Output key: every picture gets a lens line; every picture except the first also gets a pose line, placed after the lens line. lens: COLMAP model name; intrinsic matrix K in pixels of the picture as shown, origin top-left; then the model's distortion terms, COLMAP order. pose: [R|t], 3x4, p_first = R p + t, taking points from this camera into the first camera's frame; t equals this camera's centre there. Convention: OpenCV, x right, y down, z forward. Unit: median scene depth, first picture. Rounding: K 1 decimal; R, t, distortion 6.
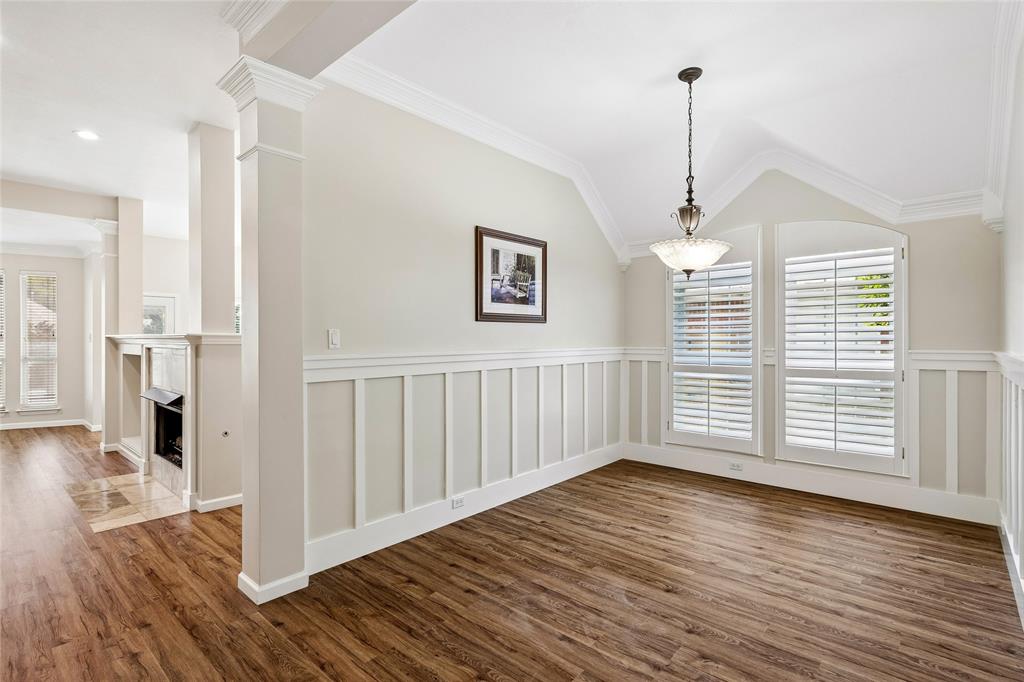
lens RADIAL K [[489.8, 0, 511.5], [0, 489.8, 341.4], [0, 0, 1]] dist [-0.004775, 0.003162]
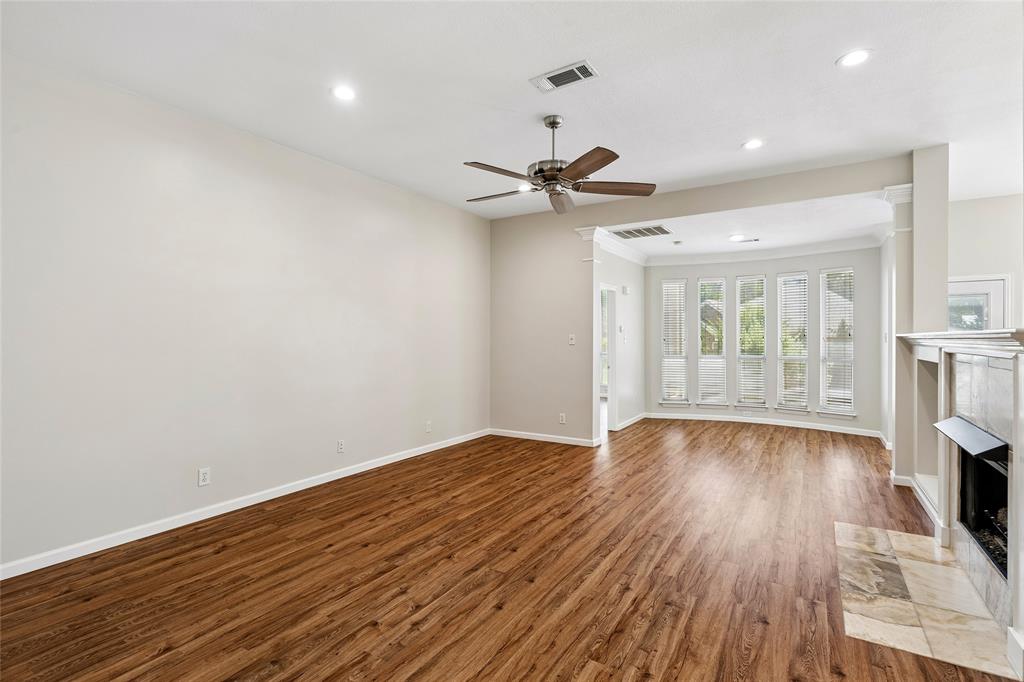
lens RADIAL K [[489.8, 0, 502.8], [0, 489.8, 340.7], [0, 0, 1]] dist [-0.004775, 0.003162]
pose [[0.161129, 0.001813, -0.986932, -0.184928], [-0.002562, 0.999996, 0.001418, -0.002380], [0.986930, 0.002300, 0.161133, 0.290476]]
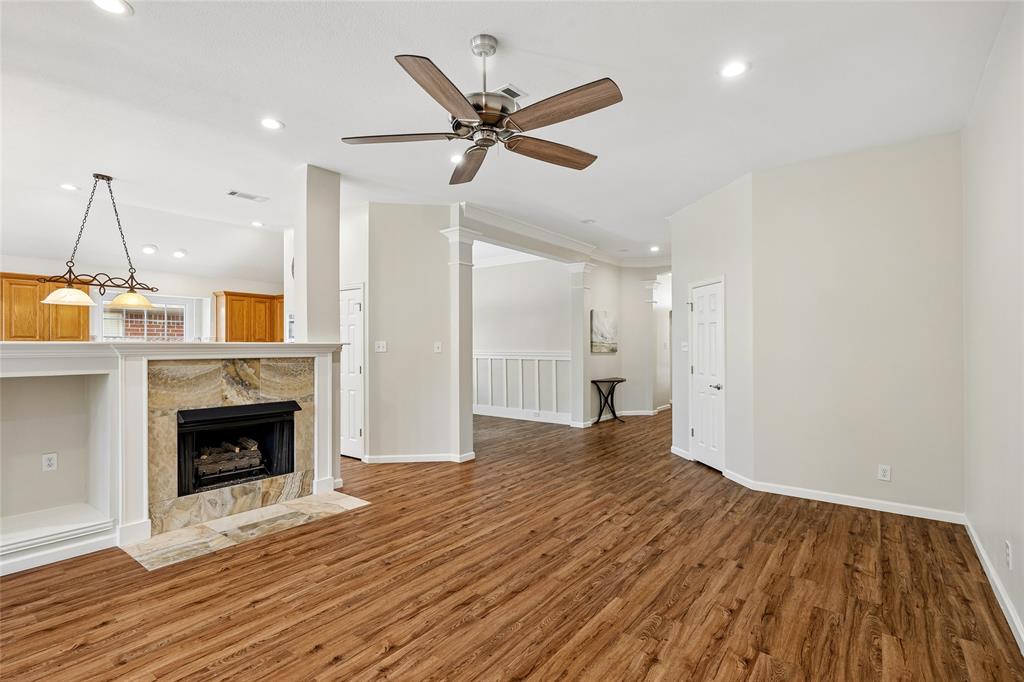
lens RADIAL K [[489.8, 0, 508.2], [0, 489.8, 343.2], [0, 0, 1]] dist [-0.004775, 0.003162]
pose [[-0.081177, 0.002243, 0.996697, -1.408202], [0.003953, 0.999990, -0.001928, -0.007751], [-0.996692, 0.003783, -0.081185, 0.499424]]
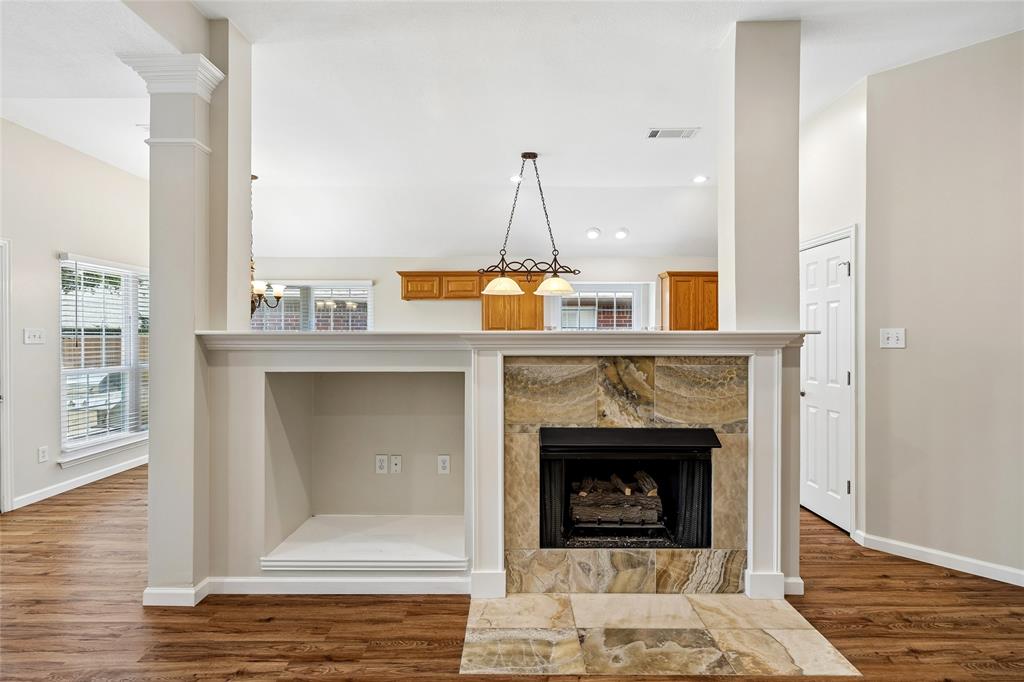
lens RADIAL K [[489.8, 0, 514.1], [0, 489.8, 340.7], [0, 0, 1]] dist [-0.004775, 0.003162]
pose [[0.744331, -0.009289, 0.667746, -1.022307], [0.004550, 0.999951, 0.008837, -0.007449], [-0.667796, -0.003539, 0.744336, 0.560974]]
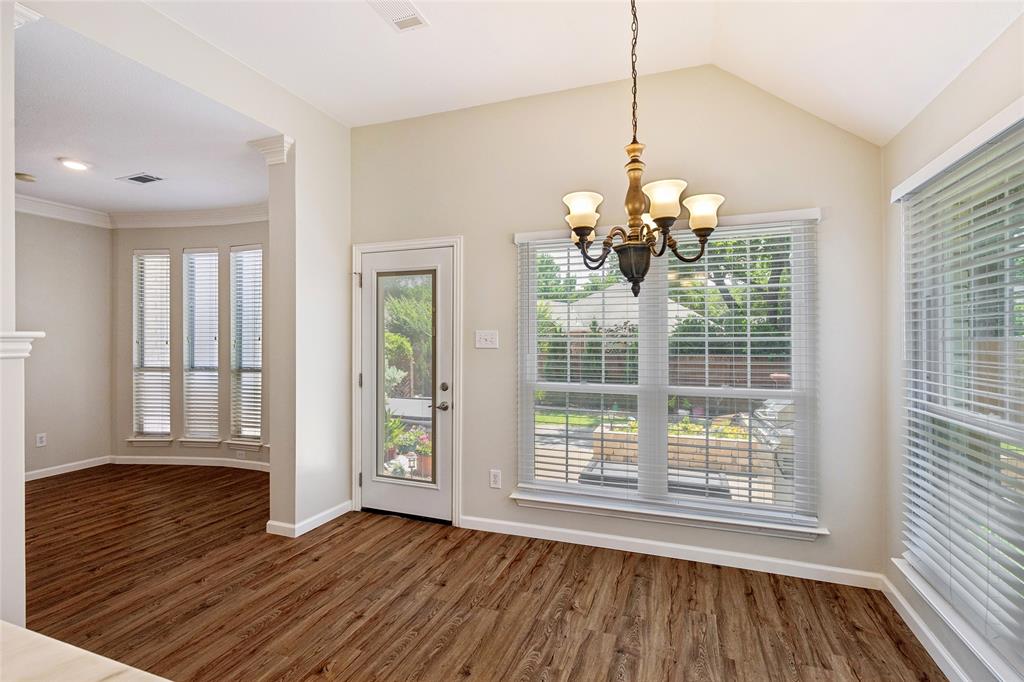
lens RADIAL K [[489.8, 0, 504.6], [0, 489.8, 338.6], [0, 0, 1]] dist [-0.004775, 0.003162]
pose [[0.358362, -0.002751, -0.933579, -0.435487], [-0.001461, 0.999993, -0.003507, -0.009706], [0.933582, 0.002620, 0.358355, 1.426712]]
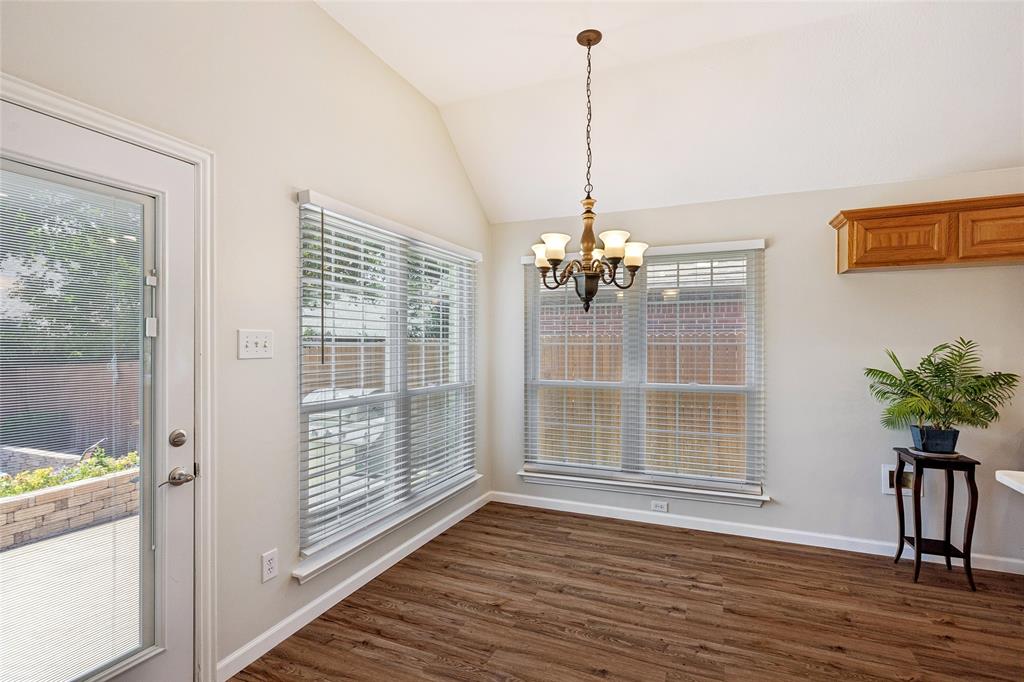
lens RADIAL K [[489.8, 0, 509.5], [0, 489.8, 344.3], [0, 0, 1]] dist [-0.004775, 0.003162]
pose [[0.949827, -0.004368, 0.312744, -0.997002], [0.004921, 0.999987, -0.000980, -0.009451], [-0.312736, 0.002470, 0.949837, 1.189872]]
